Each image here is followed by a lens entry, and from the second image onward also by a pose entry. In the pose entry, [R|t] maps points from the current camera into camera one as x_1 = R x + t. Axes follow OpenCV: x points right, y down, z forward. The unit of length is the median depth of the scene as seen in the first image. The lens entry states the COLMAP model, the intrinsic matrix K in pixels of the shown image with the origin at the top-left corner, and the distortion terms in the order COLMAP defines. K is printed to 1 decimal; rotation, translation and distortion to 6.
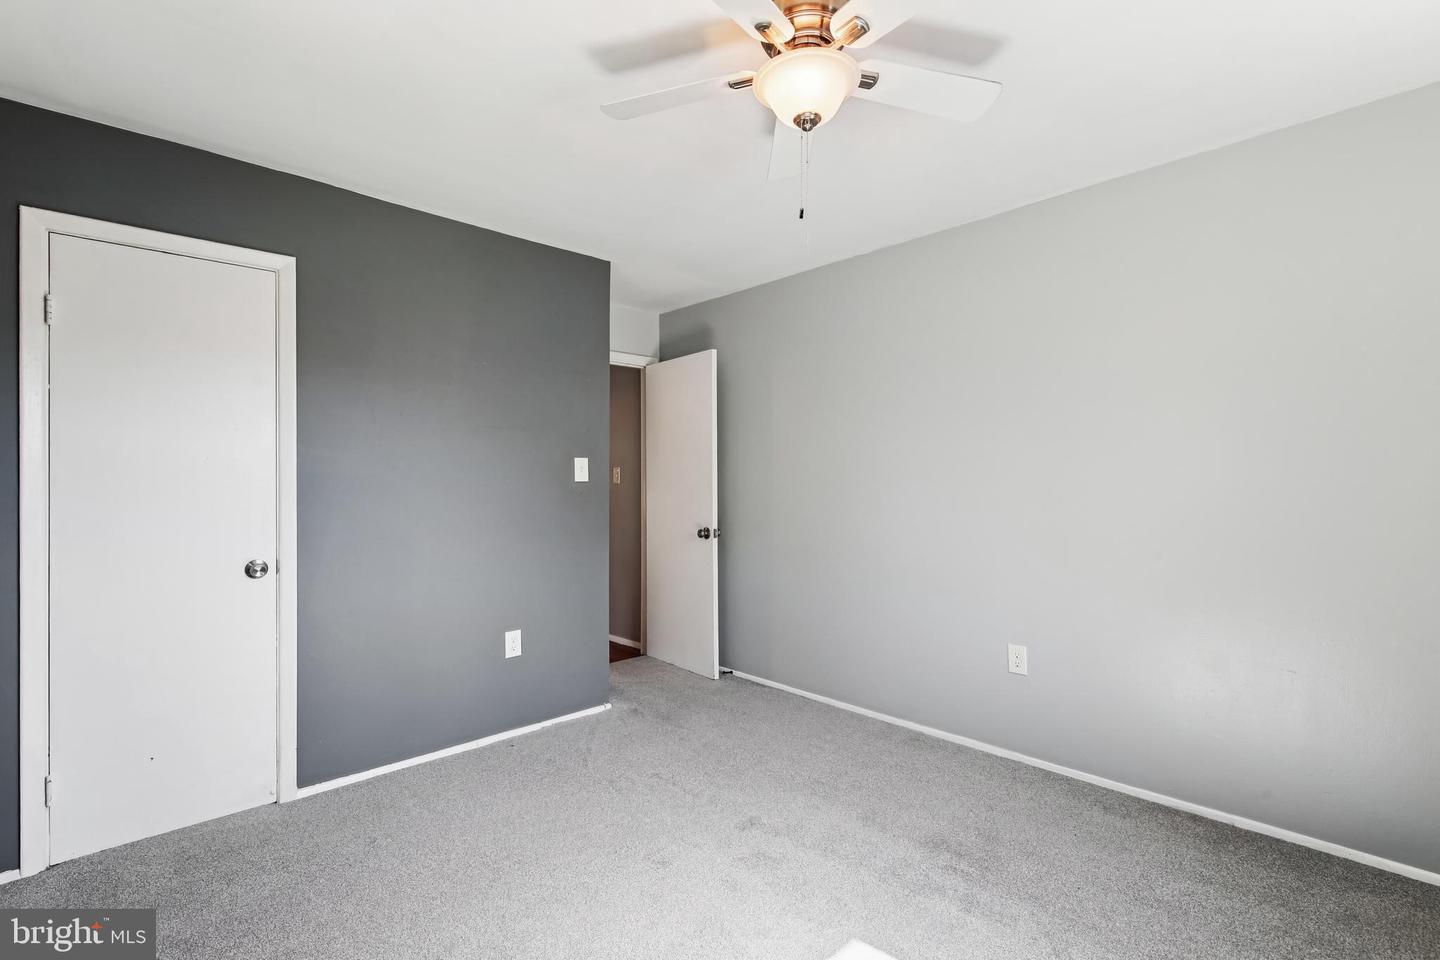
lens RADIAL K [[661.0, 0, 720.0], [0, 661.0, 480.0], [0, 0, 1]] dist [0.000379, 0.000172]
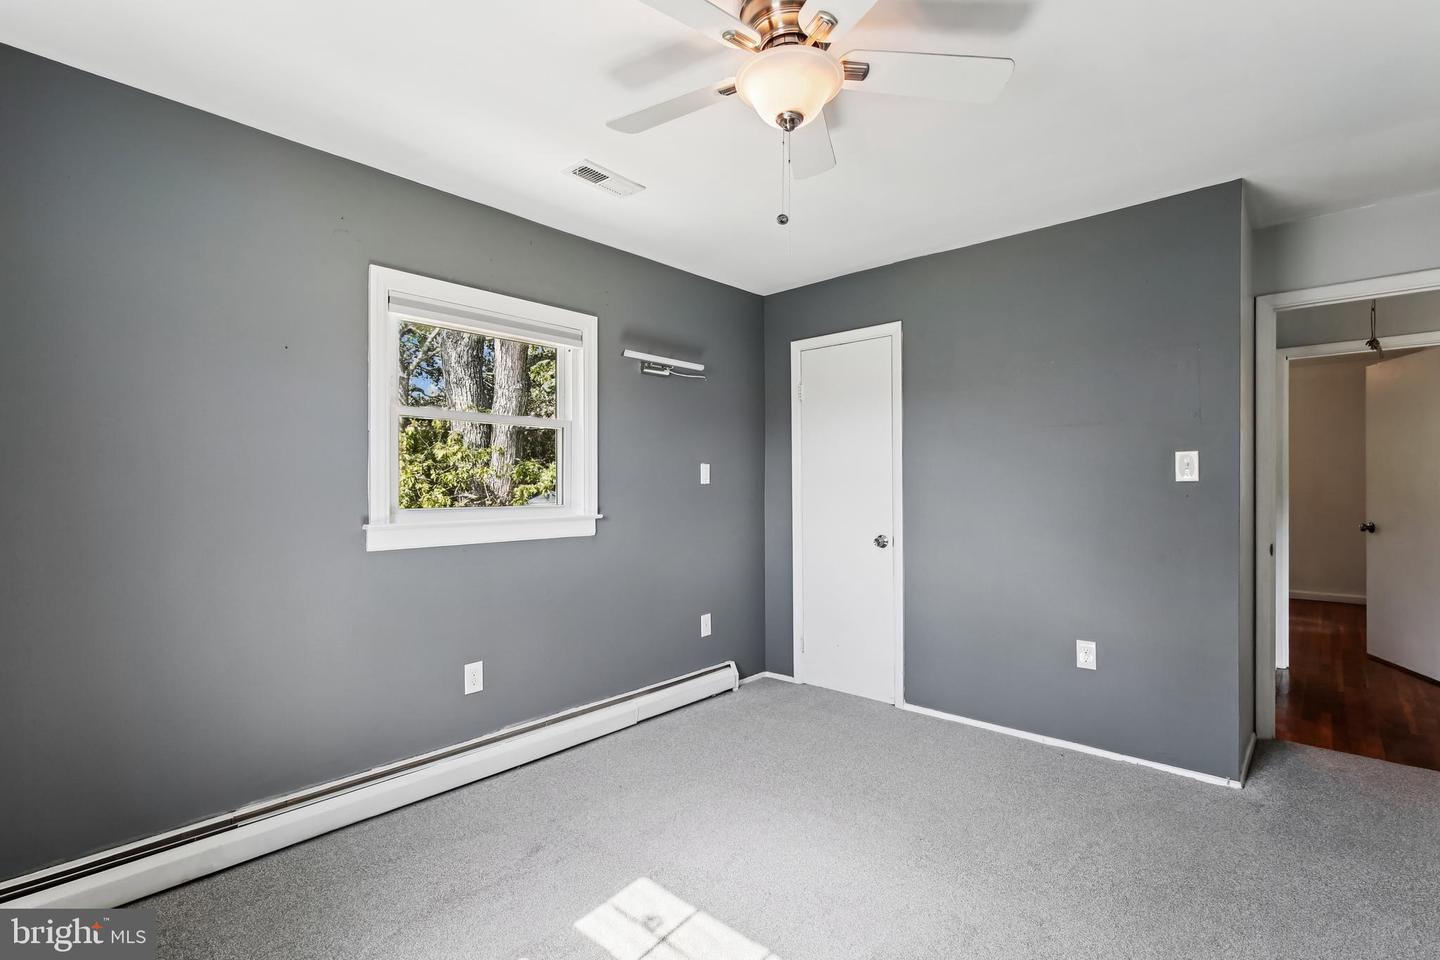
lens RADIAL K [[669.0, 0, 744.4], [0, 669.0, 488.6], [0, 0, 1]] dist [0.002135, 0.000114]
pose [[0.090601, 0.008334, -0.995852, 0.739265], [0.004512, 0.999951, 0.008779, 0.002930], [0.995877, -0.005289, 0.090559, 0.544925]]
